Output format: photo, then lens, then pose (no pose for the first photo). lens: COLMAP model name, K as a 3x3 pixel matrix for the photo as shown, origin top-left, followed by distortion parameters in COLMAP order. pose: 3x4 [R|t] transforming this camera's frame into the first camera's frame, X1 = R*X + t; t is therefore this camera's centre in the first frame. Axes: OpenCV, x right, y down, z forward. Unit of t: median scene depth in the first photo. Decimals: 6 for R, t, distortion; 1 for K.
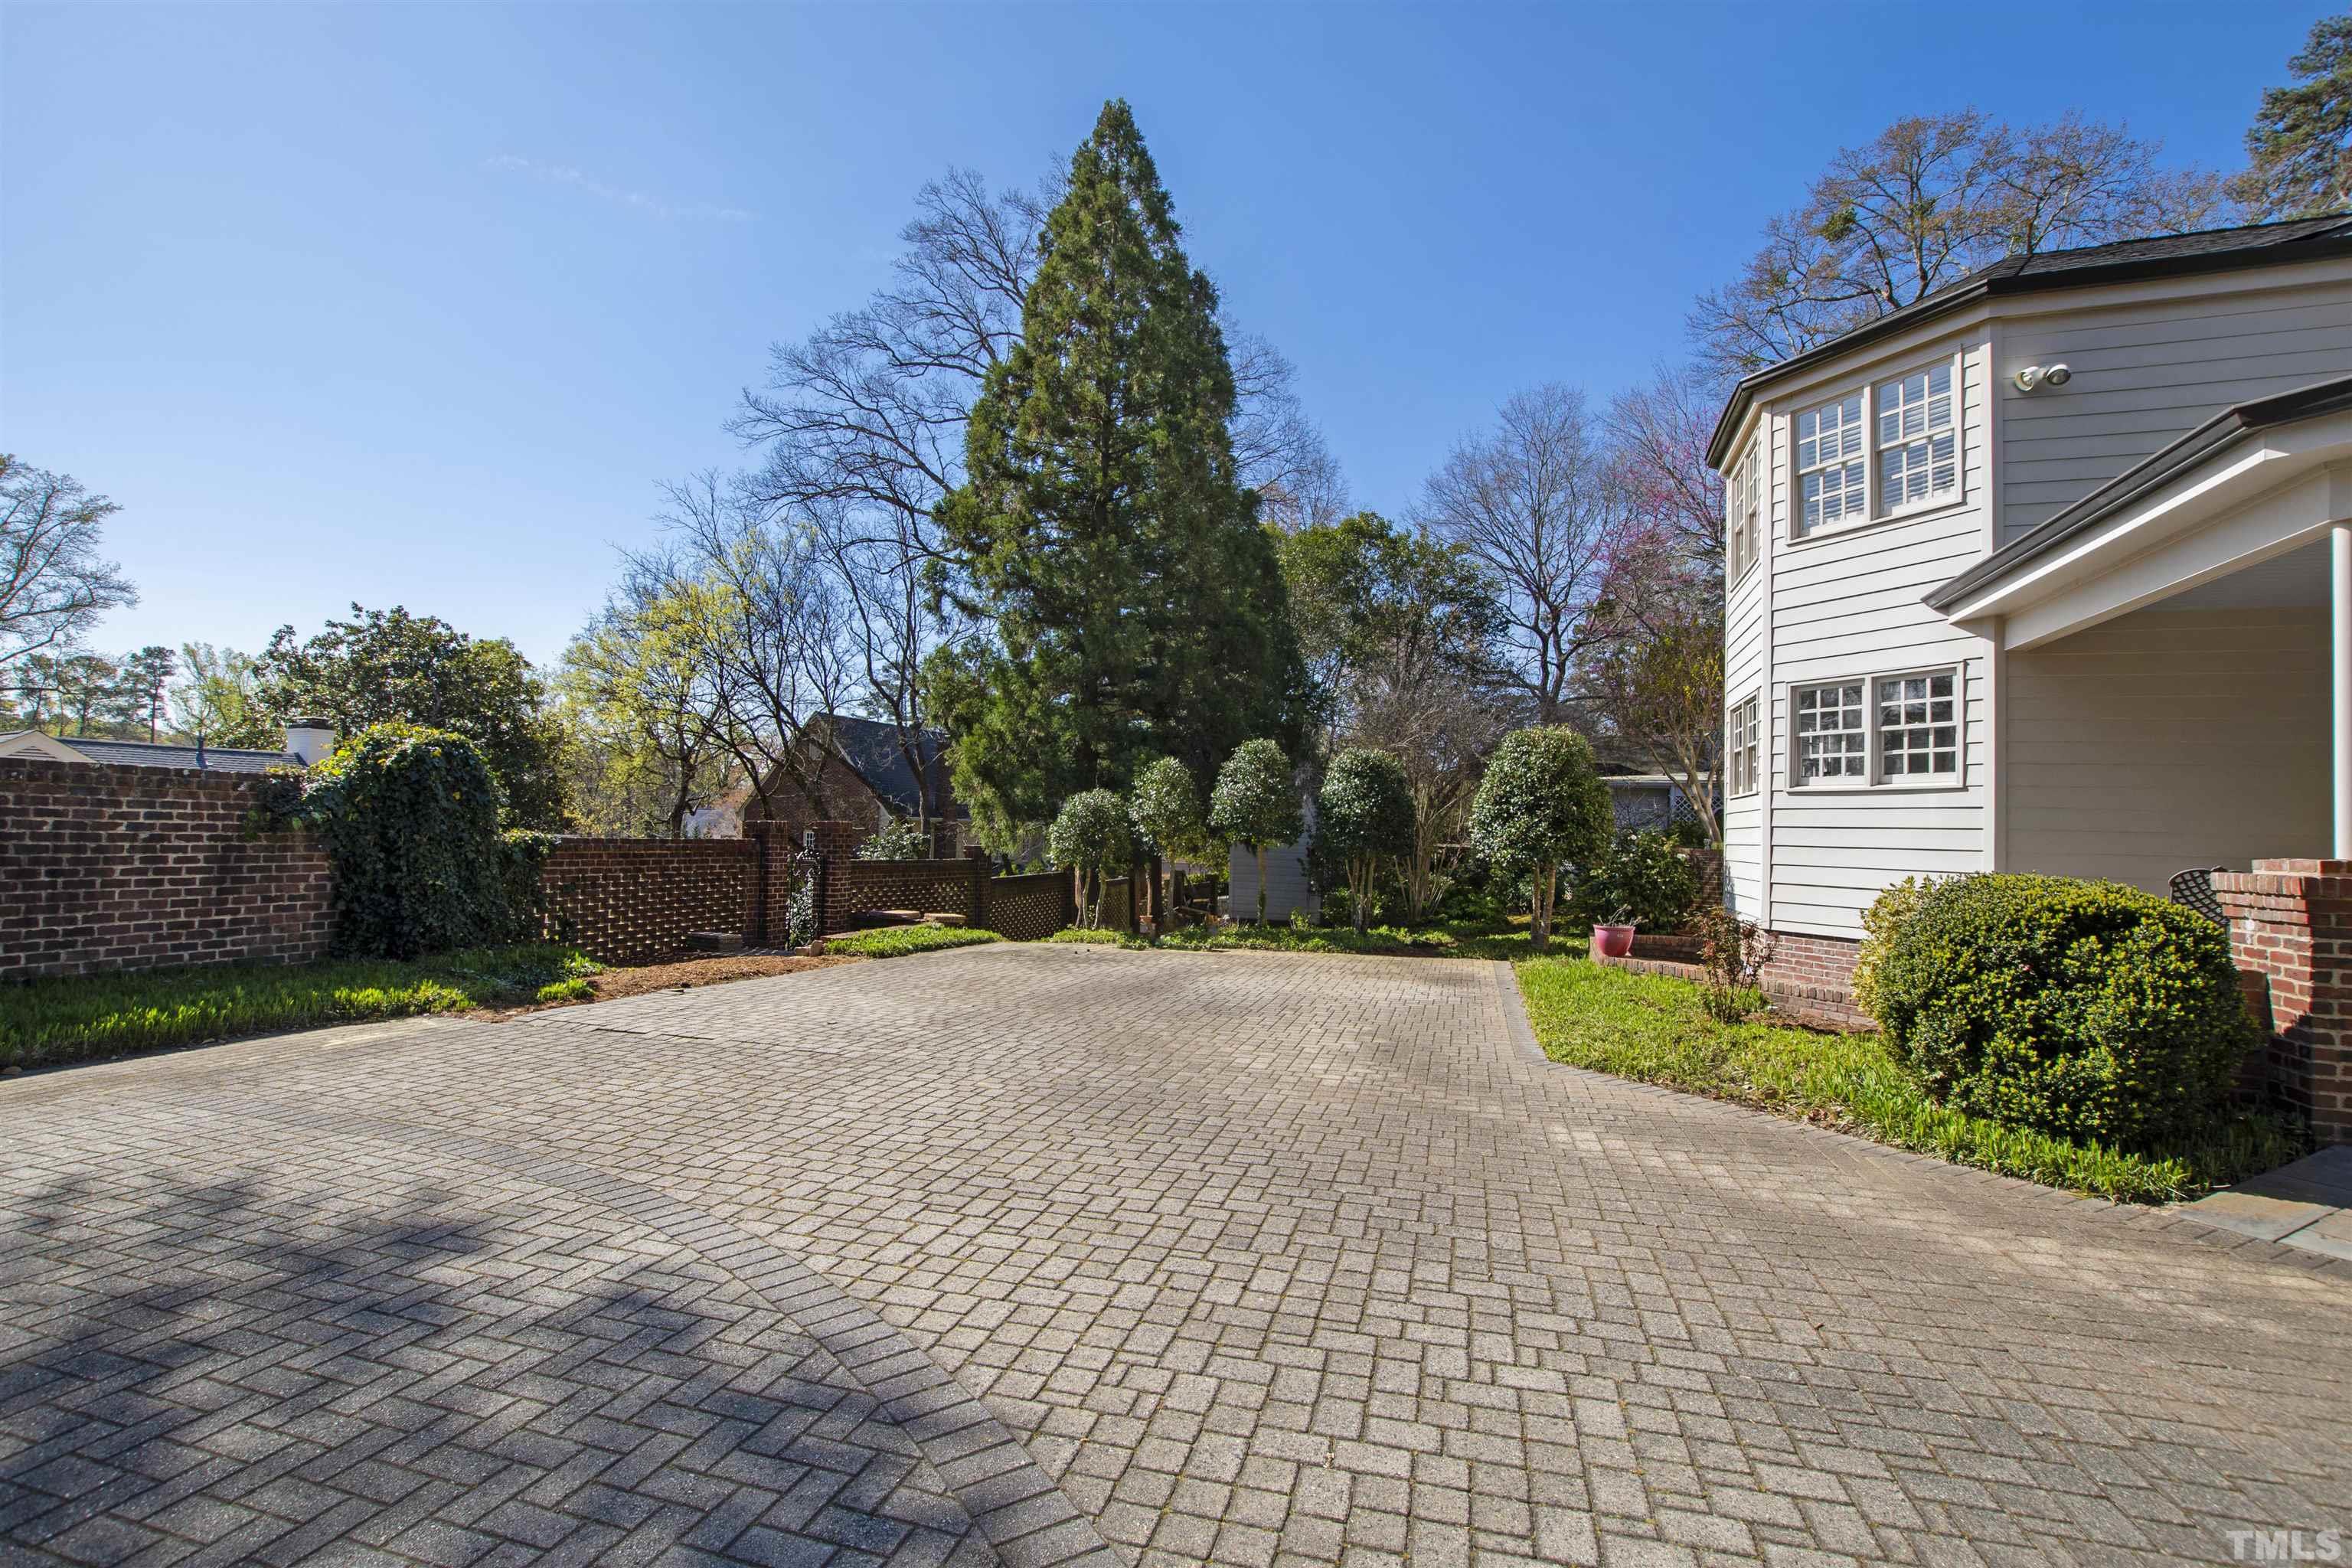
lens RADIAL K [[1035.8, 0, 1158.1], [0, 1035.8, 779.4], [0, 0, 1]] dist [-0.025339, -0.000357]
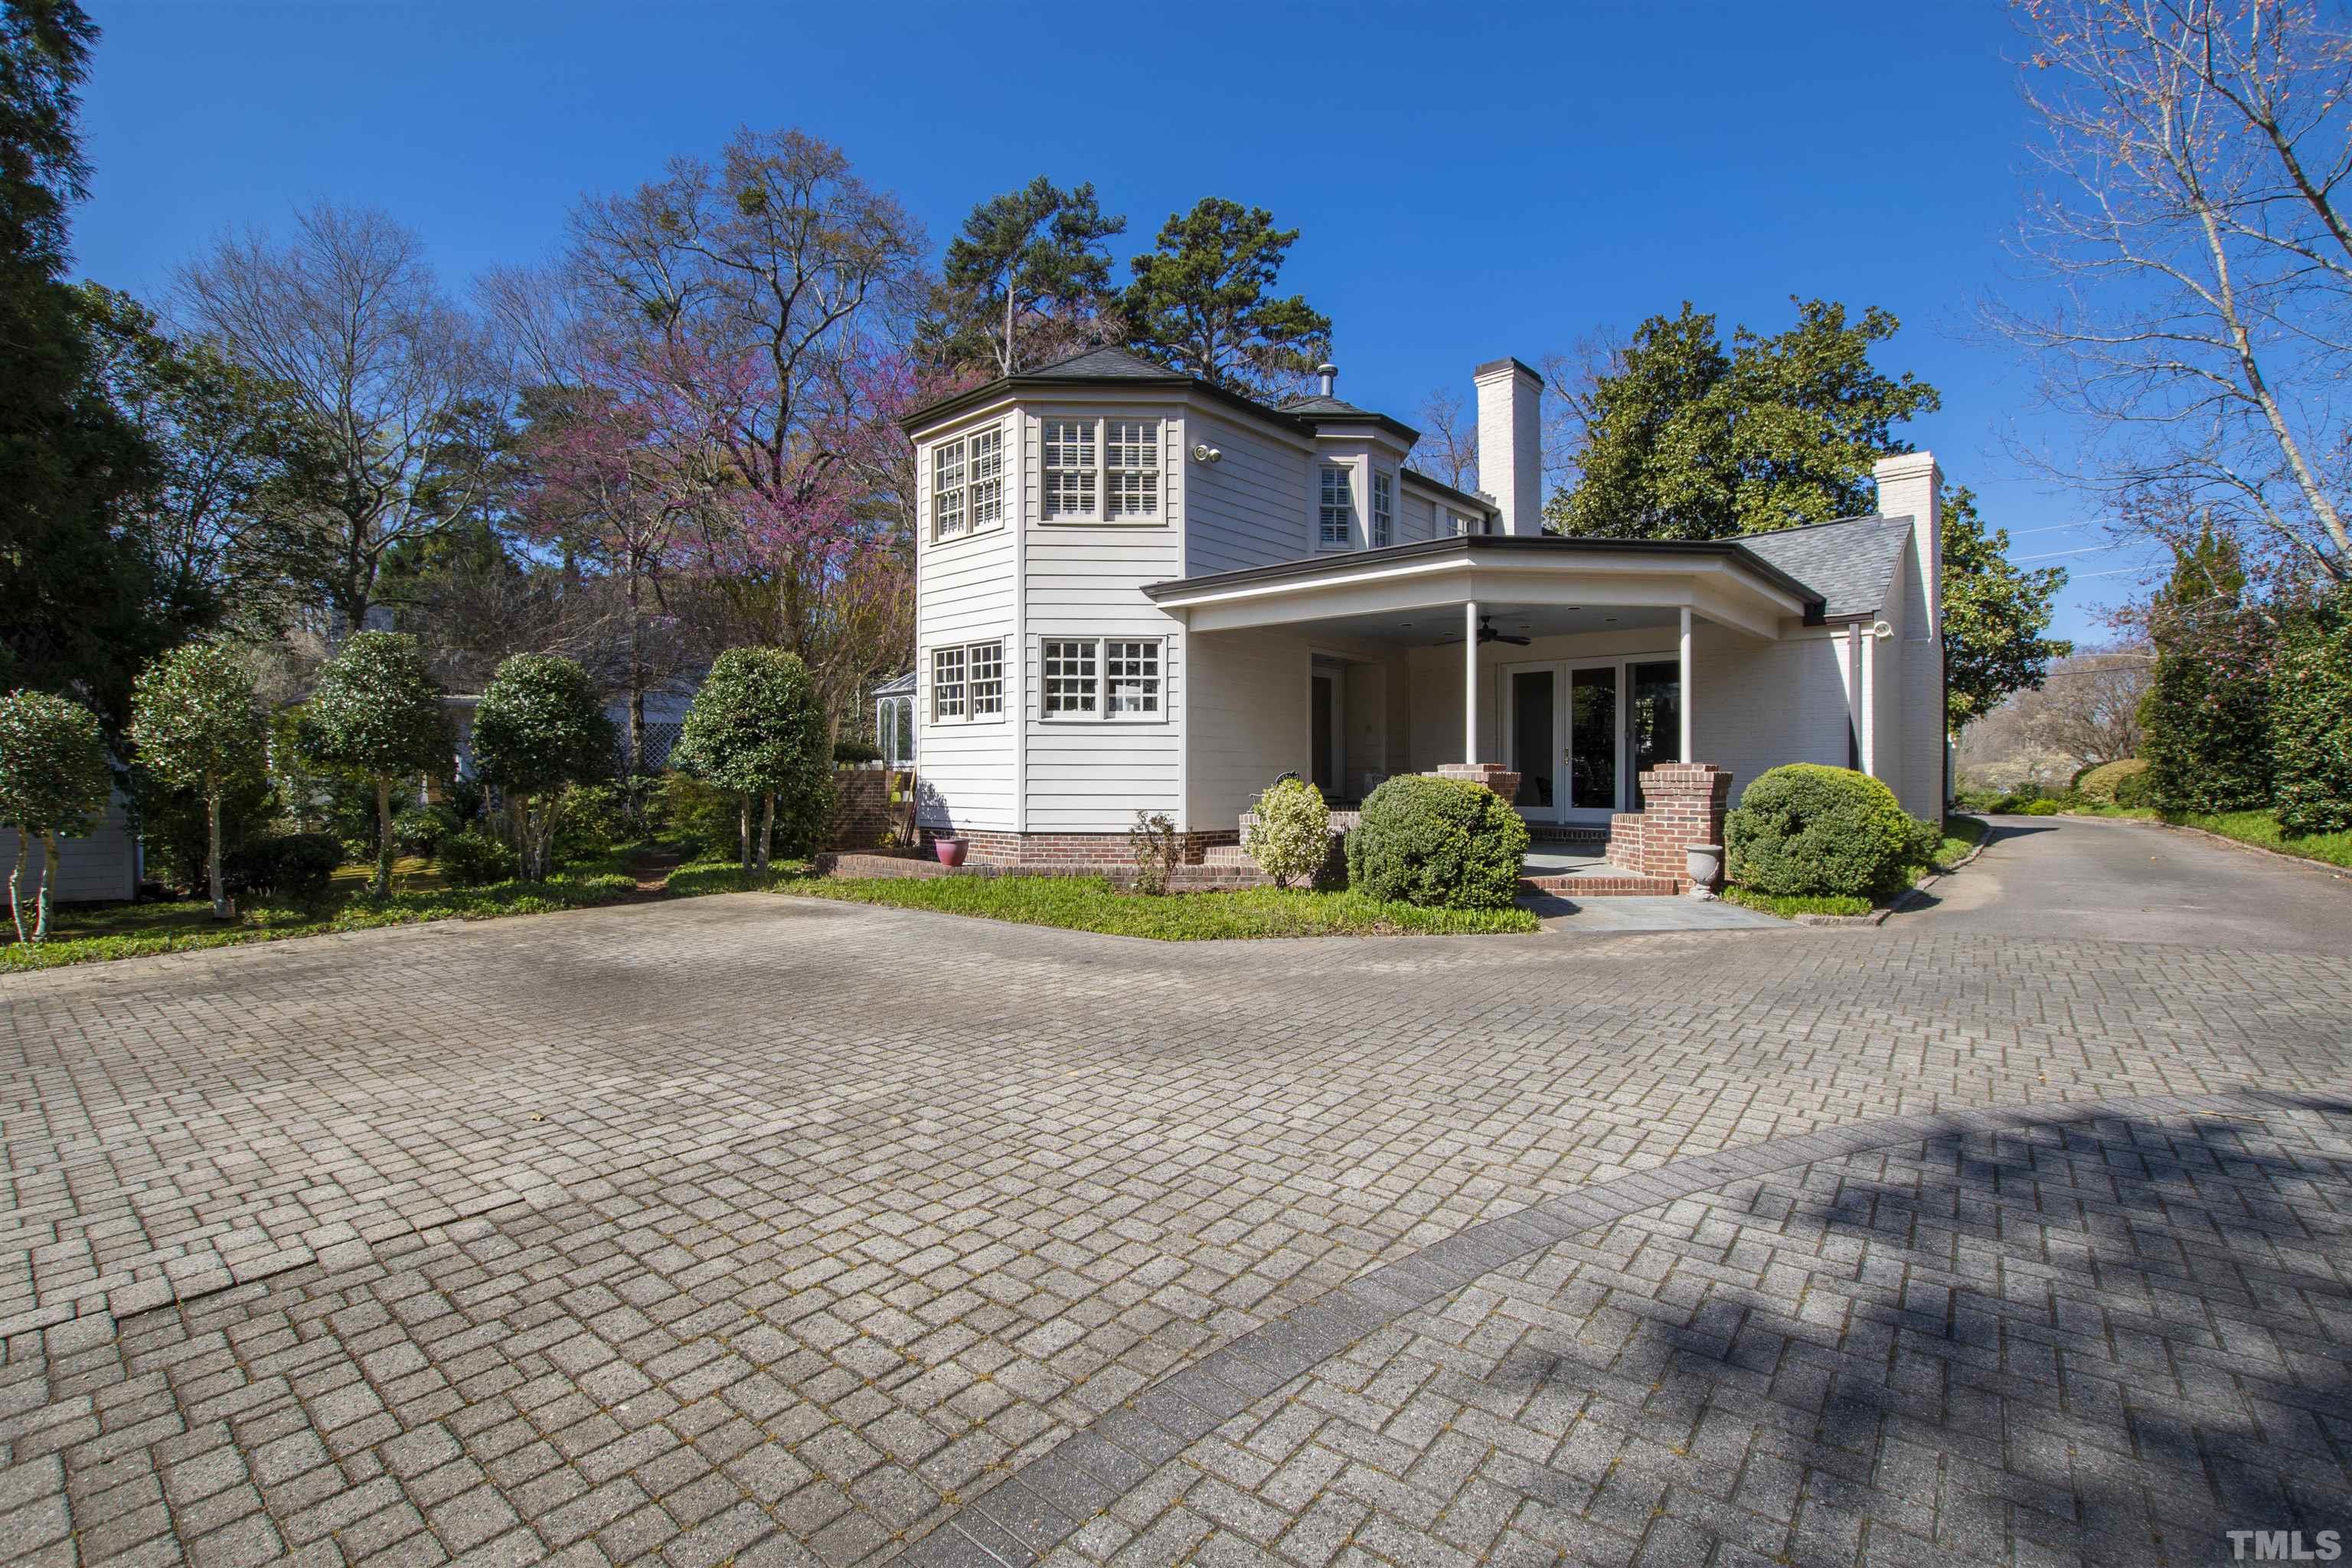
lens RADIAL K [[1035.8, 0, 1158.1], [0, 1035.8, 779.4], [0, 0, 1]] dist [-0.025339, -0.000357]
pose [[0.382484, -0.031791, 0.923415, -0.574120], [-0.034031, 0.998245, 0.048463, 0.018114], [-0.923335, -0.049961, 0.380731, 0.424583]]
